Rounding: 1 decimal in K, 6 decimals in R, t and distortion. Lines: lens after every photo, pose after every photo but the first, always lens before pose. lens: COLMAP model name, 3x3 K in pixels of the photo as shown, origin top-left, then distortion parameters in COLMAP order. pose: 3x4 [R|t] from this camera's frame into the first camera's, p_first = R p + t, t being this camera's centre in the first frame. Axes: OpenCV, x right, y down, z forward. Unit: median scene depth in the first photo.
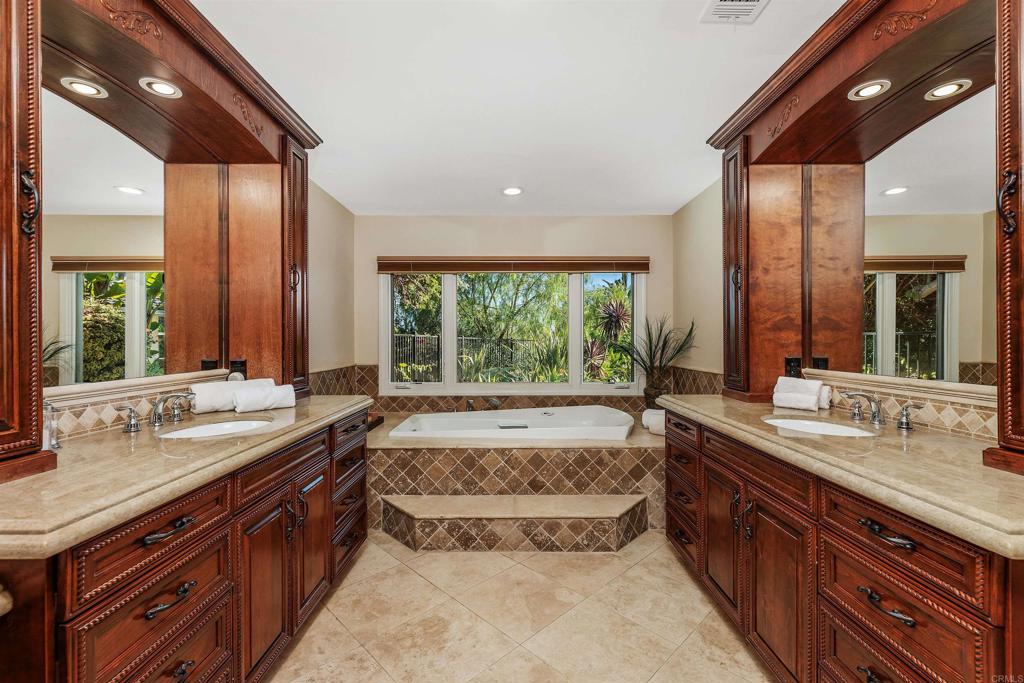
lens RADIAL K [[442.2, 0, 514.3], [0, 442.2, 341.2], [0, 0, 1]] dist [0.001763, 0.000045]
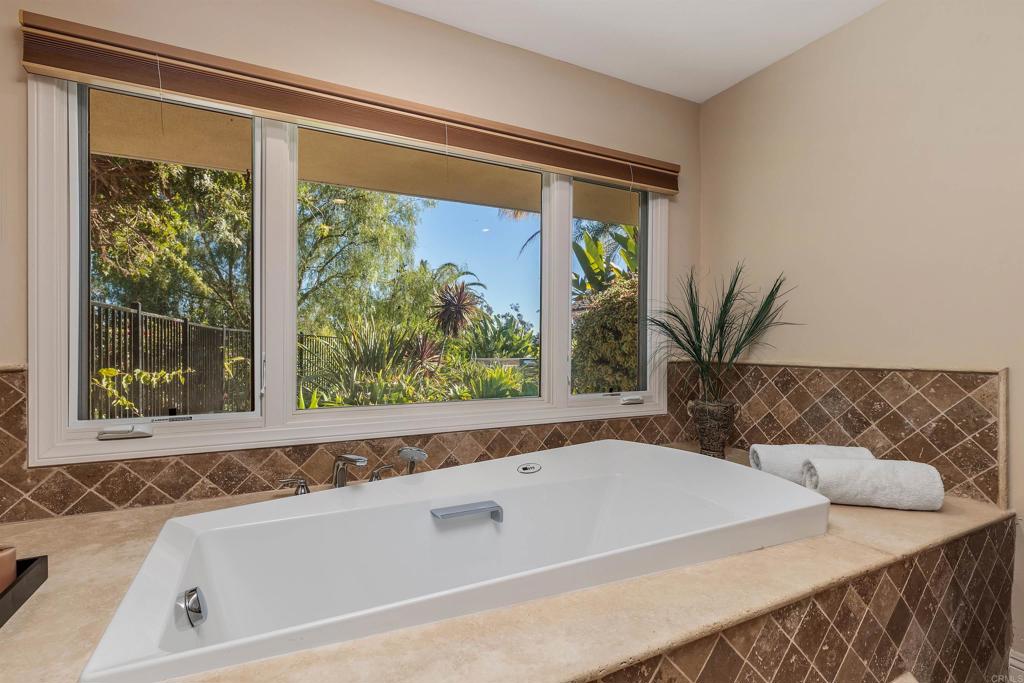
lens RADIAL K [[477.6, 0, 507.3], [0, 477.6, 344.8], [0, 0, 1]] dist [-0.000670, -0.000910]
pose [[0.890366, 0.003644, 0.455230, -0.158528], [-0.002519, 0.999992, -0.003076, 0.037206], [-0.455238, 0.001592, 0.890369, 0.547522]]
